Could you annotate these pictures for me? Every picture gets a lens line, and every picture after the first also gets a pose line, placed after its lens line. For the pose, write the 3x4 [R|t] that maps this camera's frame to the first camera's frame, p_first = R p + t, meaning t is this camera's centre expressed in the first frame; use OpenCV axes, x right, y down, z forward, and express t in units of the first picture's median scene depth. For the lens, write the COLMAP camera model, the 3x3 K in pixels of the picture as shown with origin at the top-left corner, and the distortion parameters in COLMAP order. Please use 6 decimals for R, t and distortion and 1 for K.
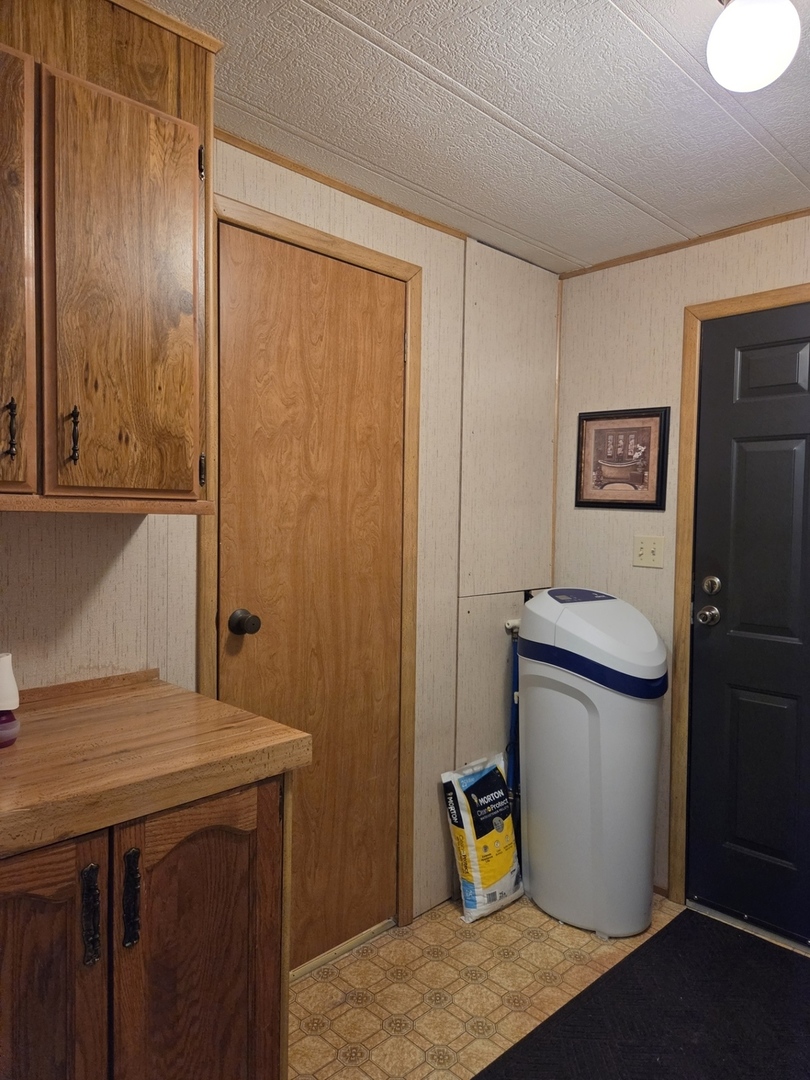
lens RADIAL K [[738.2, 0, 412.2], [0, 738.2, 545.8], [0, 0, 1]] dist [0.053955, -0.038849]
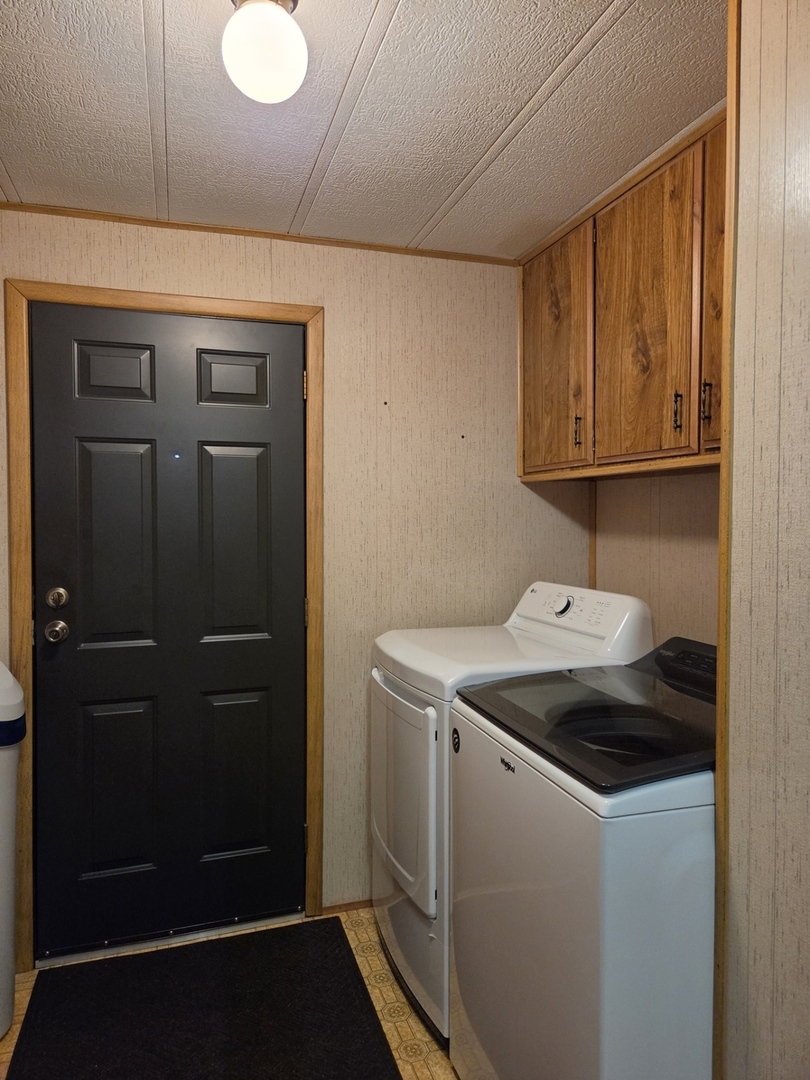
lens RADIAL K [[738.2, 0, 412.6], [0, 738.2, 538.7], [0, 0, 1]] dist [0.053955, -0.038849]
pose [[0.455497, -0.040424, 0.889319, -0.212355], [0.053780, 0.998393, 0.017837, -0.011902], [-0.888611, 0.039703, 0.456939, 0.213424]]
